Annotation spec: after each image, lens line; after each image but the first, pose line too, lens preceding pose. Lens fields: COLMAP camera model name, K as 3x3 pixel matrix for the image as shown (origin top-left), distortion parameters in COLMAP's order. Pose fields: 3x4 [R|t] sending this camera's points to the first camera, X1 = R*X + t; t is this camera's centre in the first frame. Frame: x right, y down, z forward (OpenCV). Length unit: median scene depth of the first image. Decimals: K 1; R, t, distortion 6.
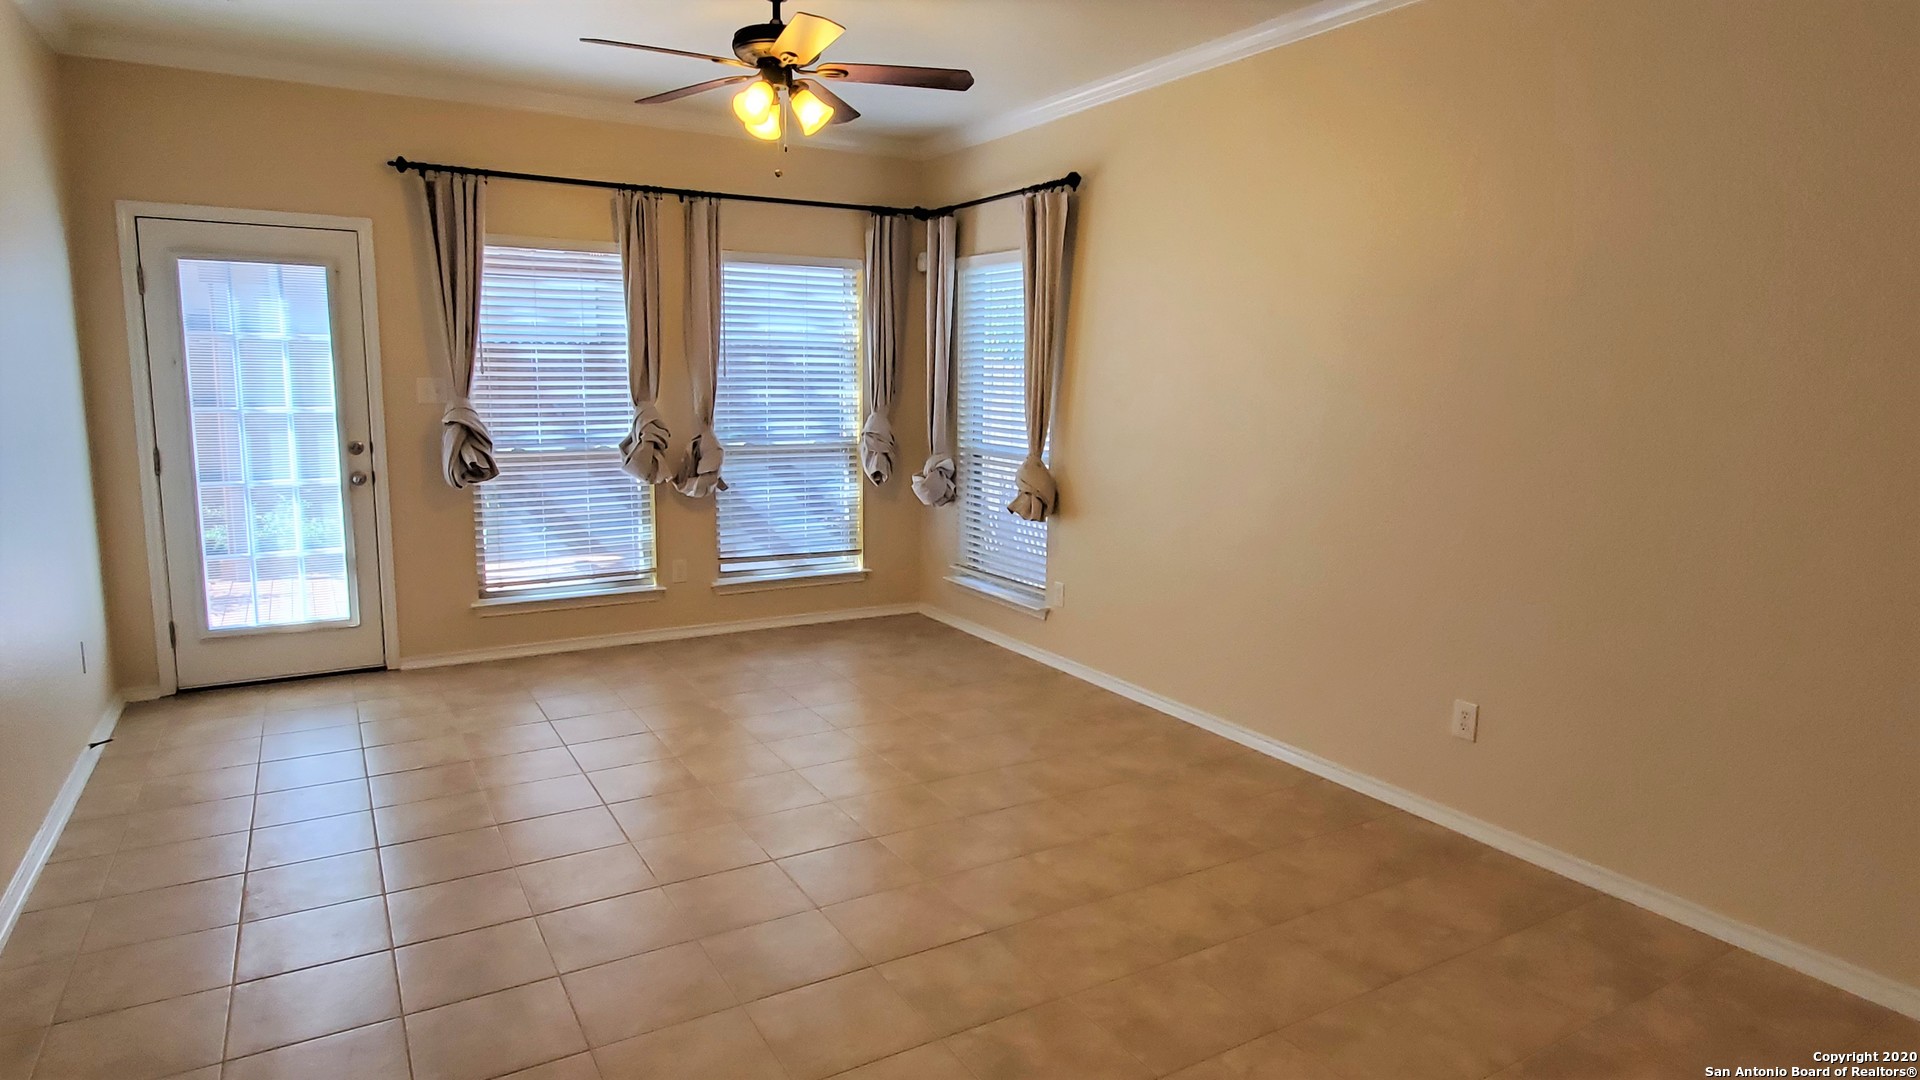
lens RADIAL K [[1100.0, 0, 962.6], [0, 1100.0, 525.4], [0, 0, 1]] dist [0.001772, 0.000662]
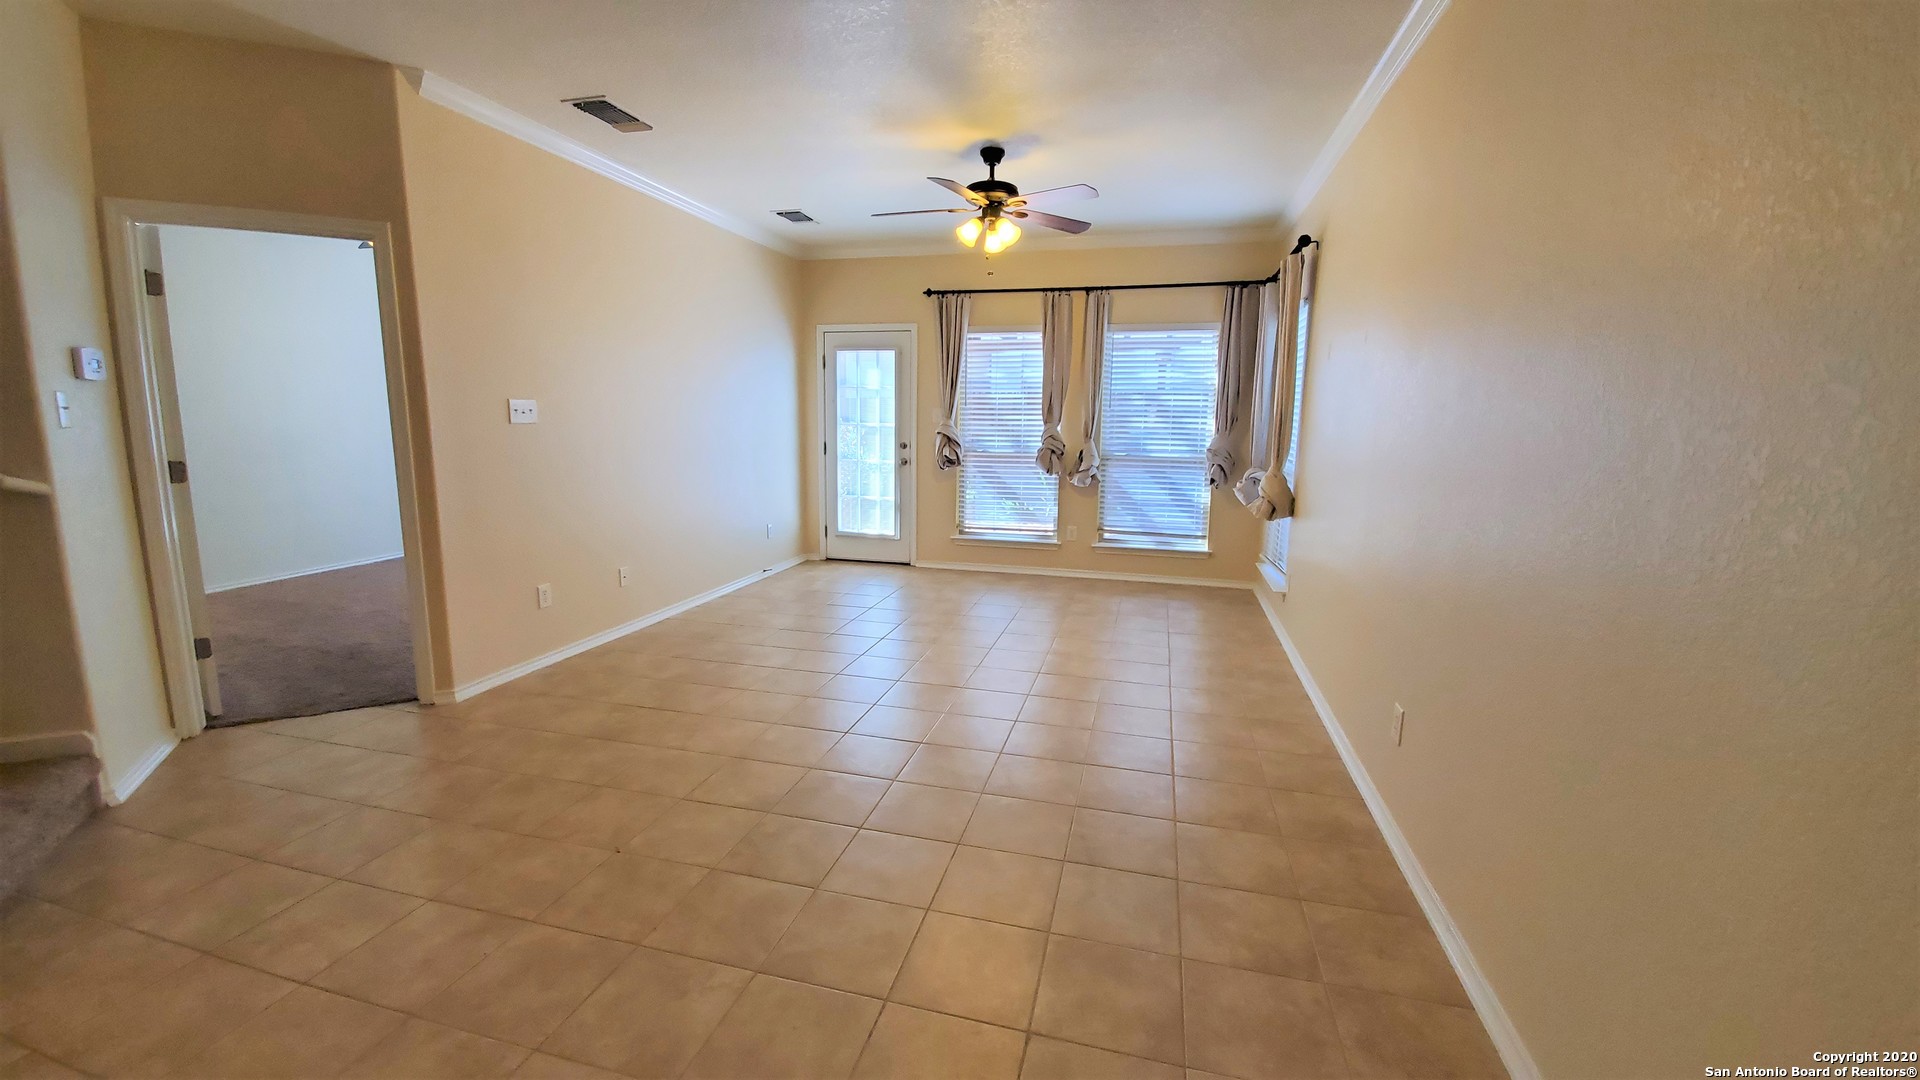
lens RADIAL K [[758.2, 0, 950.8], [0, 758.2, 532.1], [0, 0, 1]] dist [0.000204, -0.006680]
pose [[0.696625, 0.106963, -0.709417, 0.413794], [-0.104005, 0.993434, 0.047657, 0.006568], [0.709857, 0.040584, 0.703176, 0.131292]]
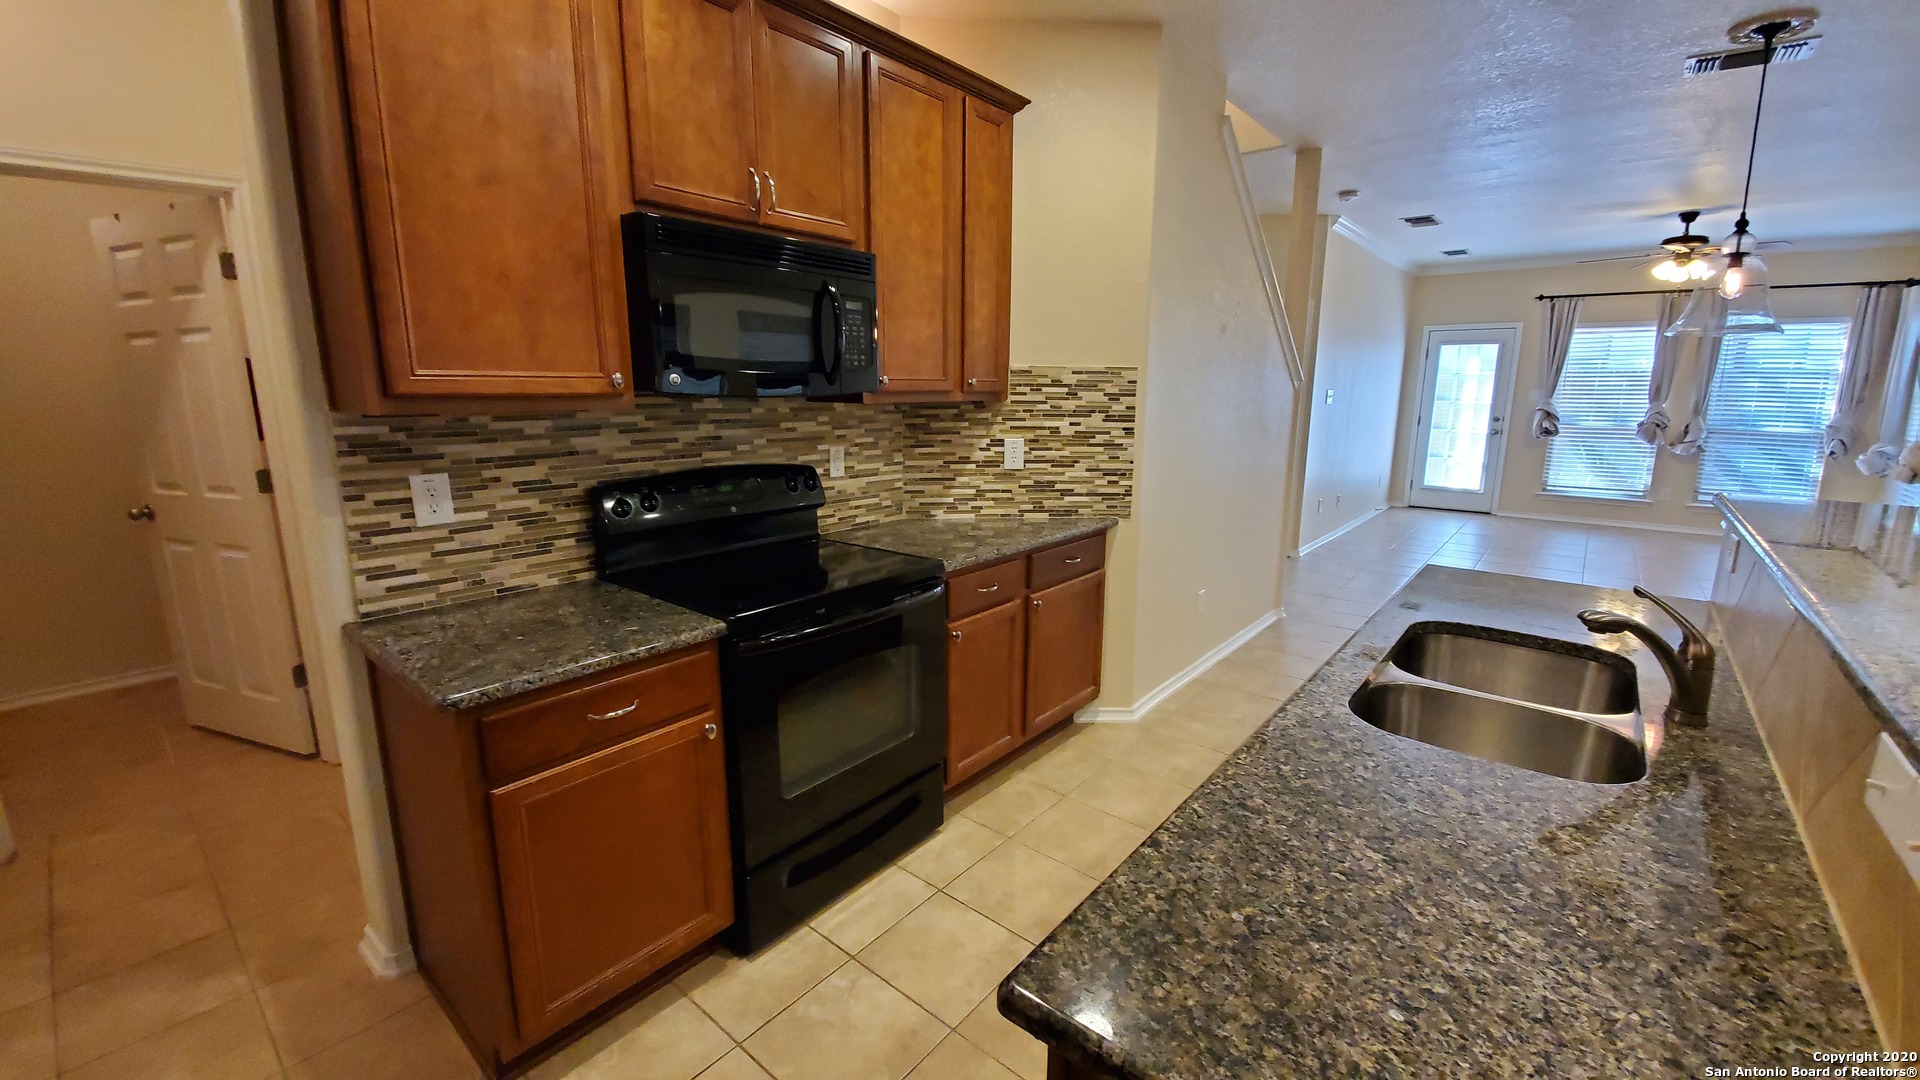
lens RADIAL K [[755.4, 0, 960.0], [0, 755.4, 540.0], [0, 0, 1]] dist [0.010254, -0.014410]
pose [[0.333872, 0.178503, -0.925563, 0.584372], [-0.127875, 0.981406, 0.143145, 0.094005], [0.933904, 0.070564, 0.350490, -0.604935]]
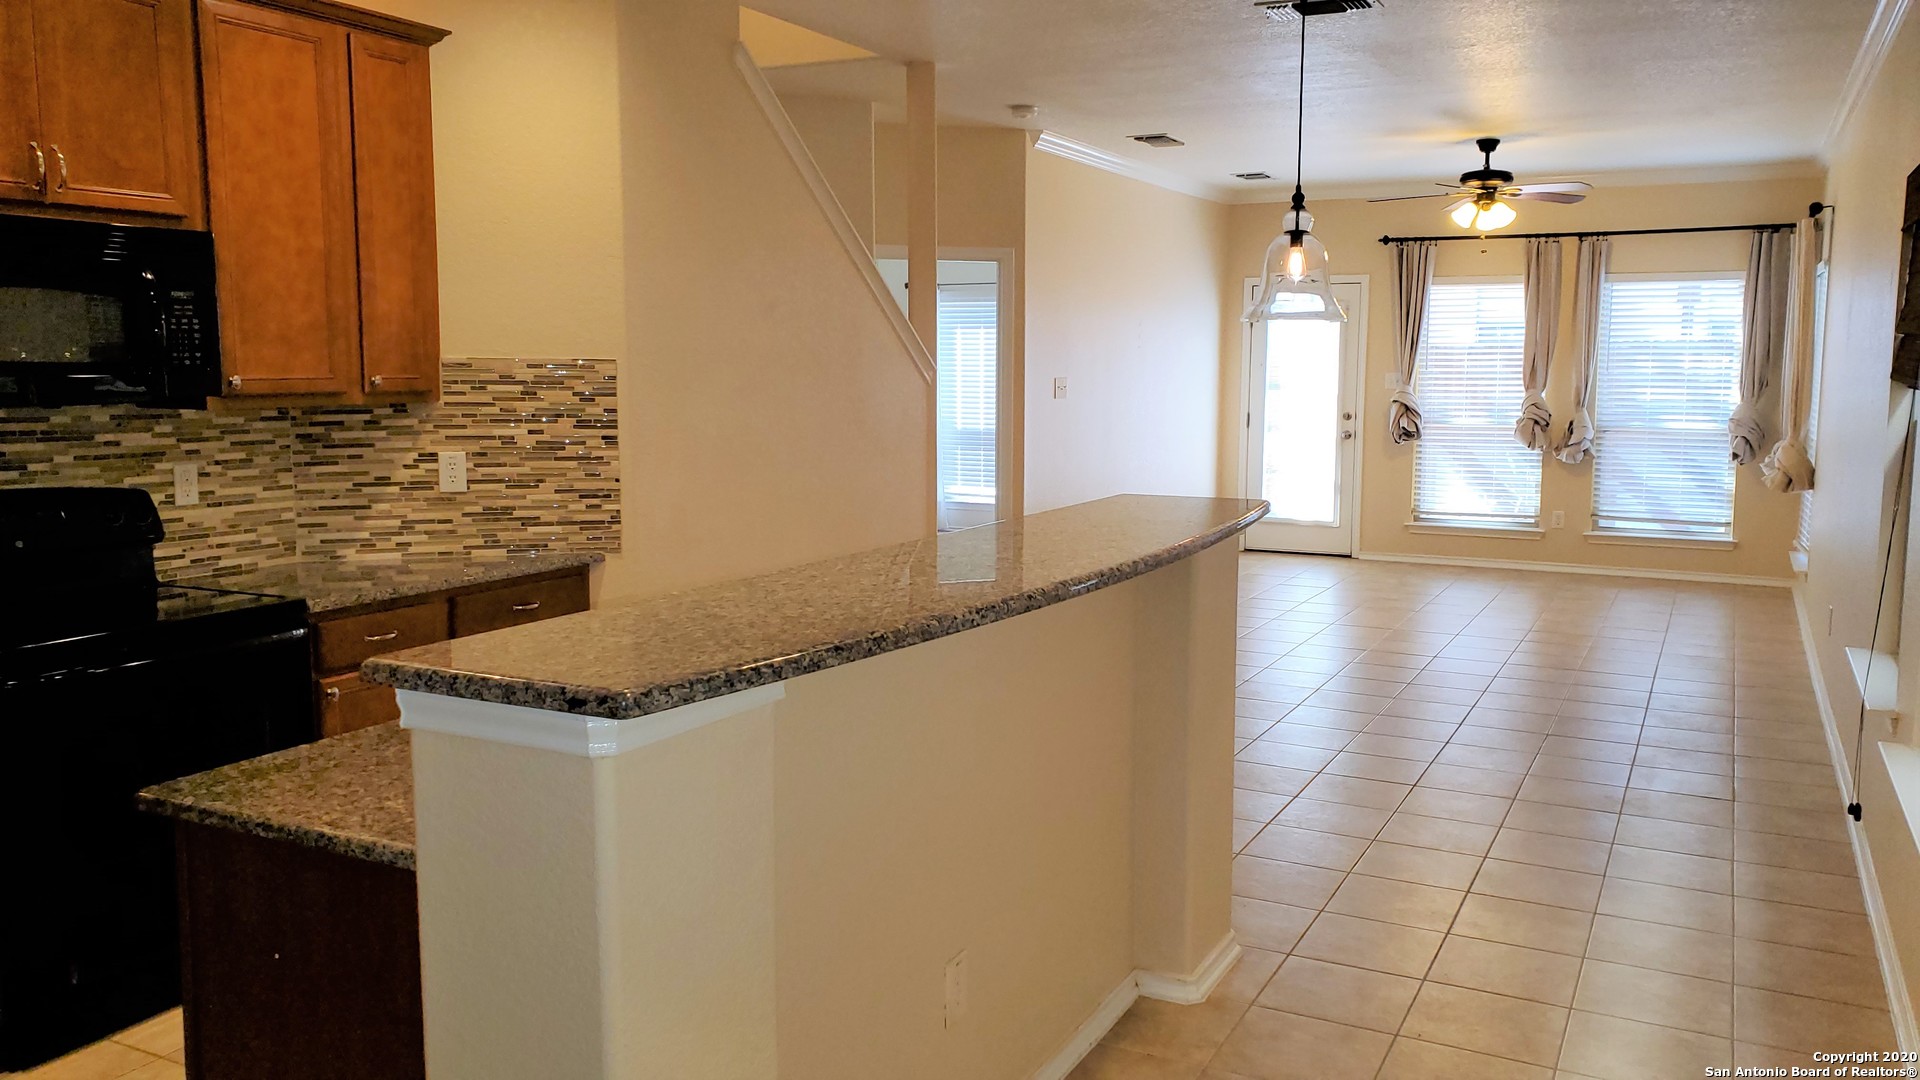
lens RADIAL K [[1482.6, 0, 966.7], [0, 1482.6, 536.1], [0, 0, 1]] dist [0.013082, 0.004300]
pose [[0.534166, 0.091359, -0.840429, 0.916274], [-0.111687, 0.993056, 0.036964, 0.079623], [0.837970, 0.074120, 0.540660, -0.582752]]
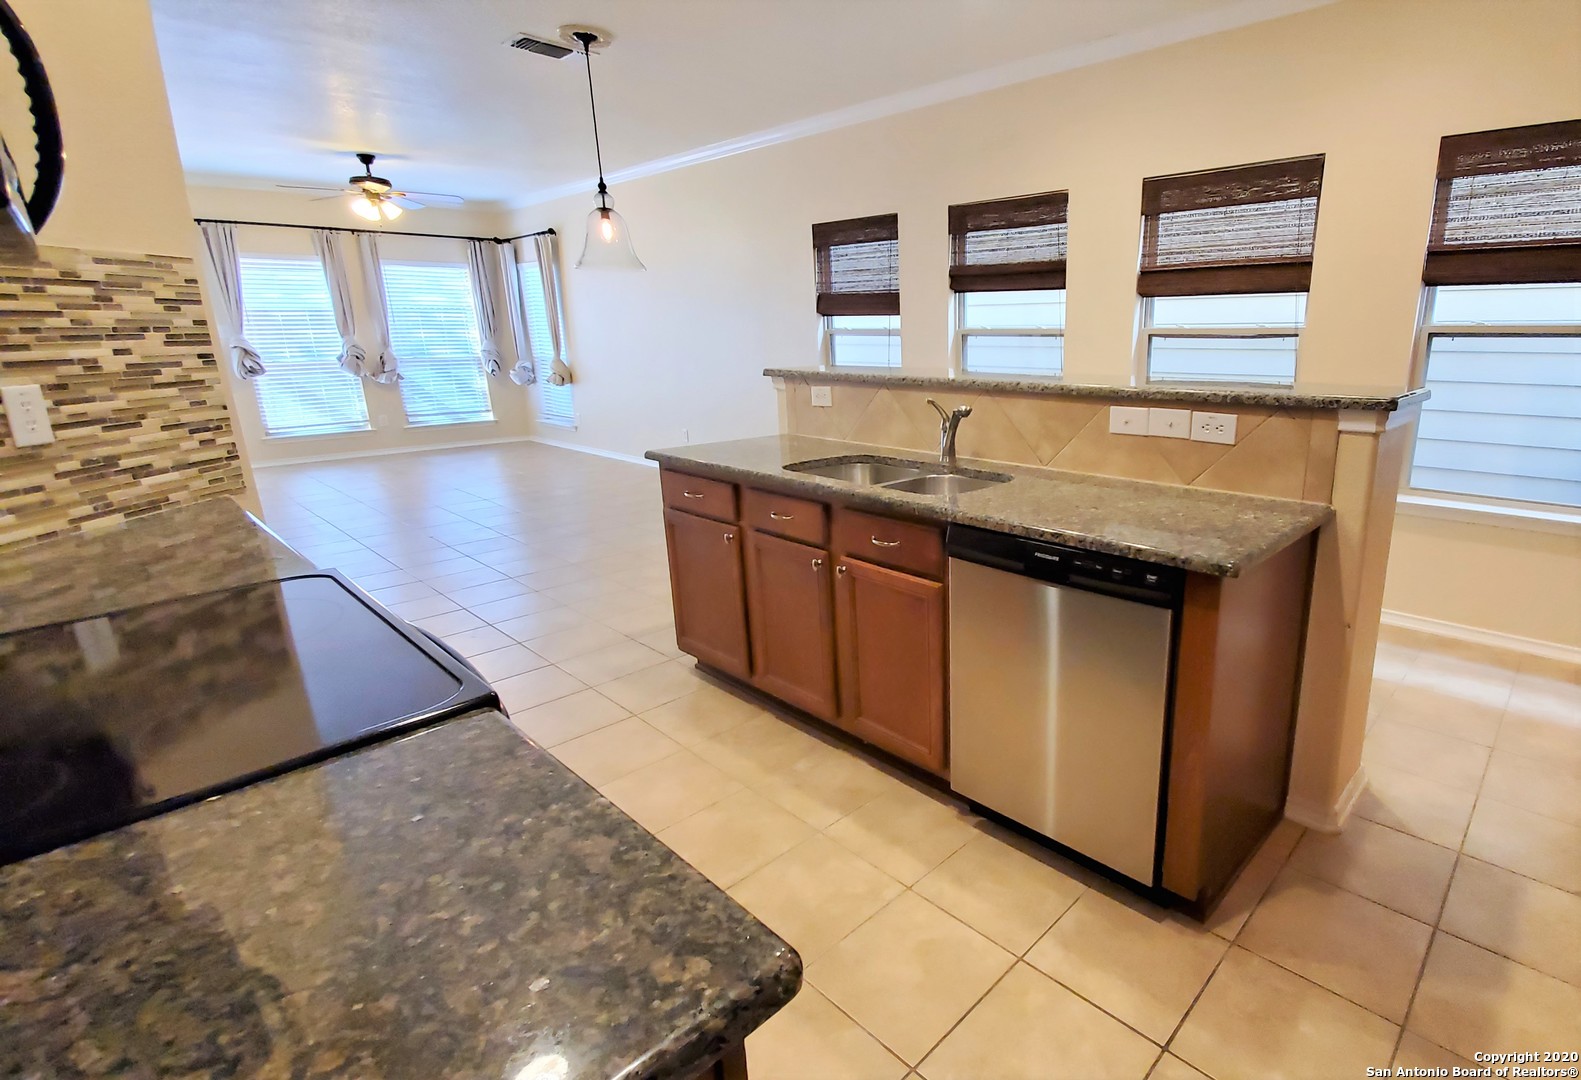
lens RADIAL K [[754.9, 0, 973.8], [0, 754.9, 535.9], [0, 0, 1]] dist [0.013620, -0.017592]
pose [[0.940261, -0.100436, 0.325304, 0.318315], [0.058148, 0.988832, 0.137225, 0.133312], [-0.335453, -0.110112, 0.935600, -0.759221]]
